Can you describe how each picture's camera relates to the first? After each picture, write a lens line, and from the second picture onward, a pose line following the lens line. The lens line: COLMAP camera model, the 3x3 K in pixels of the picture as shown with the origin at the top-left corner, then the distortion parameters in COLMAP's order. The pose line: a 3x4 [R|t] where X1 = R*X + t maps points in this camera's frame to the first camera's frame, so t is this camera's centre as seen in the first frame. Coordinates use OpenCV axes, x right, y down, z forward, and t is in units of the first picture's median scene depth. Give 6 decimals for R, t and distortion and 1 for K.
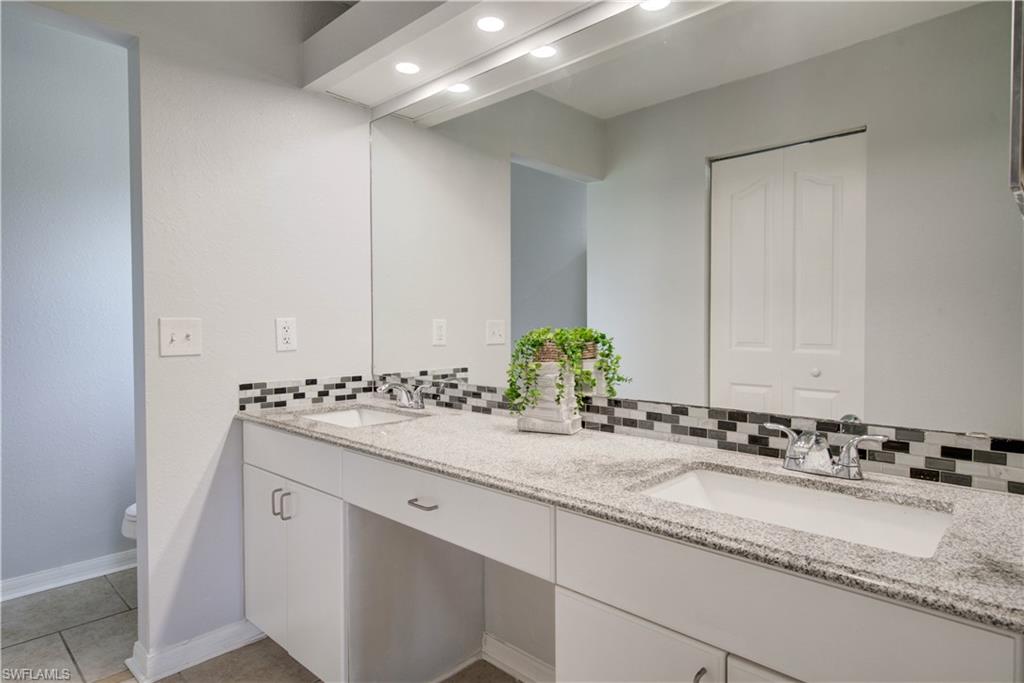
lens RADIAL K [[570.4, 0, 512.0], [0, 570.4, 341.5], [0, 0, 1]] dist [0.003414, 0.000062]
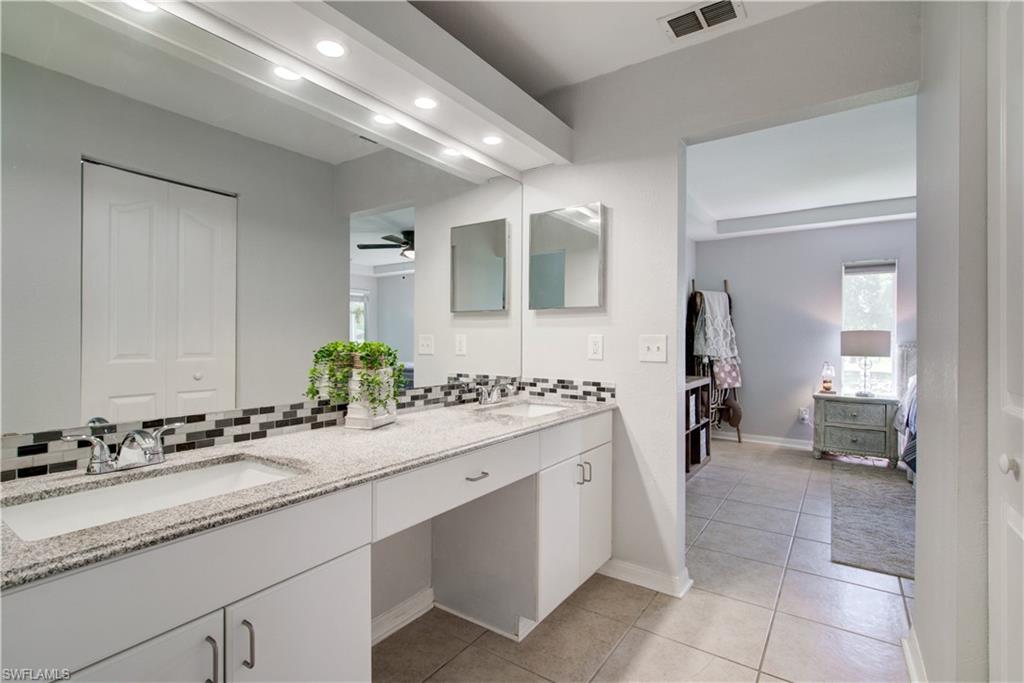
lens RADIAL K [[473.9, 0, 512.0], [0, 473.9, 341.5], [0, 0, 1]] dist [0.002413, -0.000003]
pose [[-0.148257, -0.006022, 0.988930, -1.019357], [0.021409, 0.999728, 0.009297, -0.029040], [-0.988717, 0.022550, -0.148088, 0.862381]]
